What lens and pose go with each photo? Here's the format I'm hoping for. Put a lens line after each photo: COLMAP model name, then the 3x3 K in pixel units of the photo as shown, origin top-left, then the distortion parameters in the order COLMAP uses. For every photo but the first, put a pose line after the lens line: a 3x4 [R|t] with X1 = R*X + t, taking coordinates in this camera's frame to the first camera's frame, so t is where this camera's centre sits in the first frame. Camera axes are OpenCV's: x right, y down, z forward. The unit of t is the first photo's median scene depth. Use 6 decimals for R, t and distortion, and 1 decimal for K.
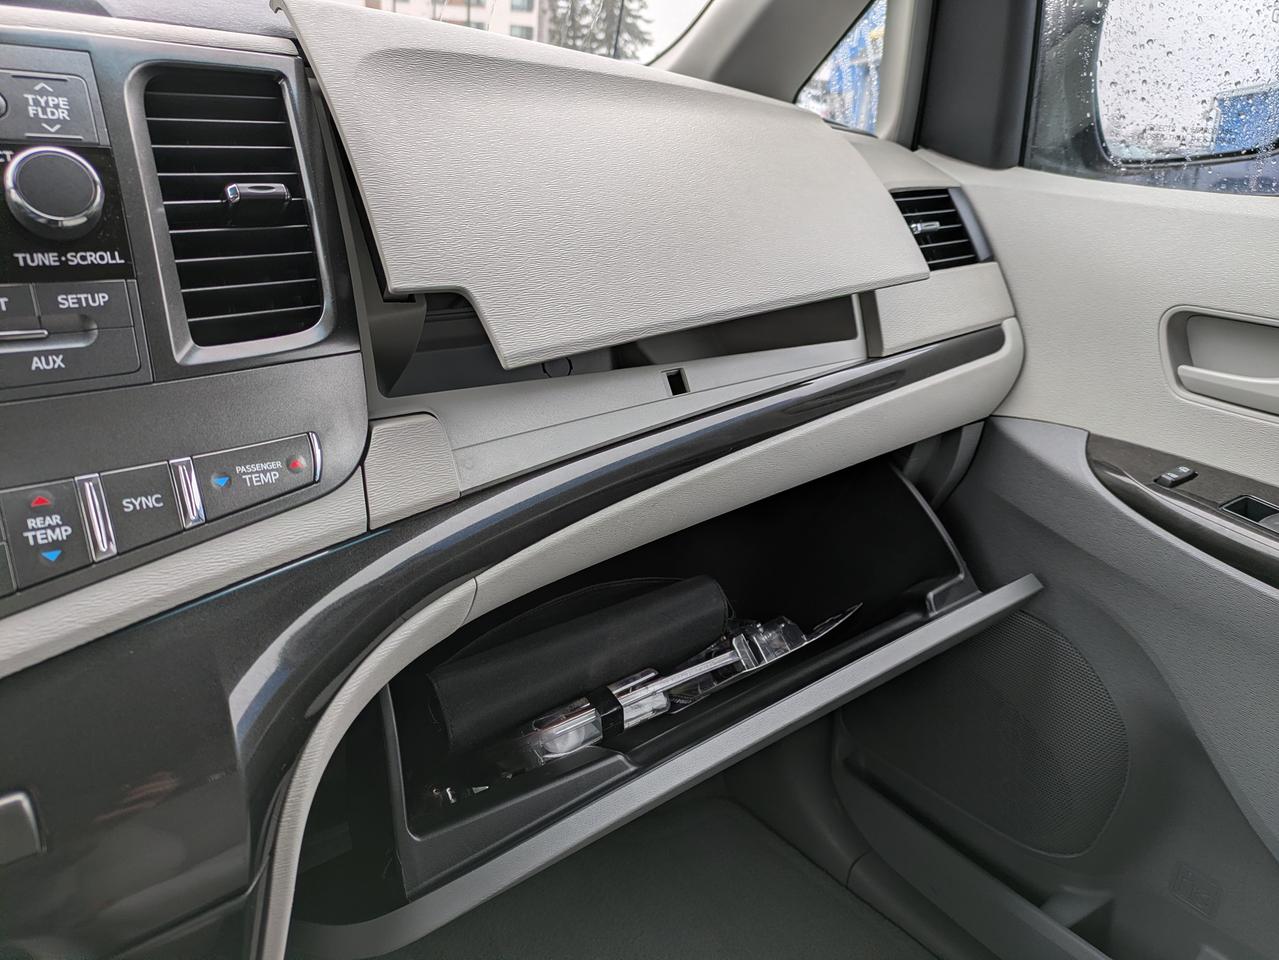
lens RADIAL K [[922.9, 0, 620.7], [0, 922.9, 462.5], [0, 0, 1]] dist [-0.012212, 0.015783]
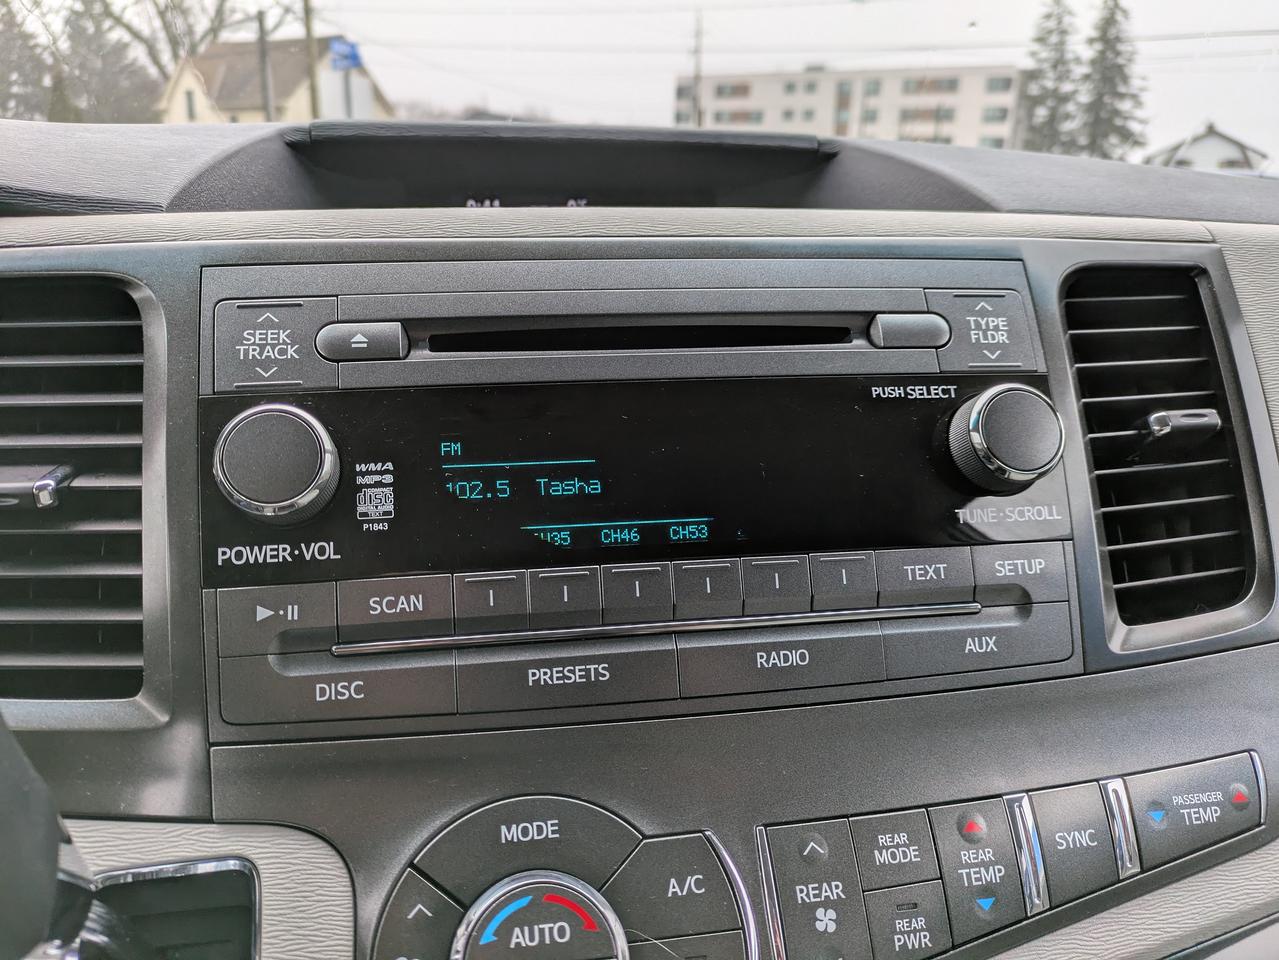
lens RADIAL K [[922.9, 0, 627.0], [0, 922.9, 481.5], [0, 0, 1]] dist [-0.012212, 0.015783]
pose [[0.898794, 0.078886, -0.431216, -0.543600], [-0.119120, 0.990612, -0.067063, -0.153372], [0.421877, 0.111642, 0.899753, 0.121949]]
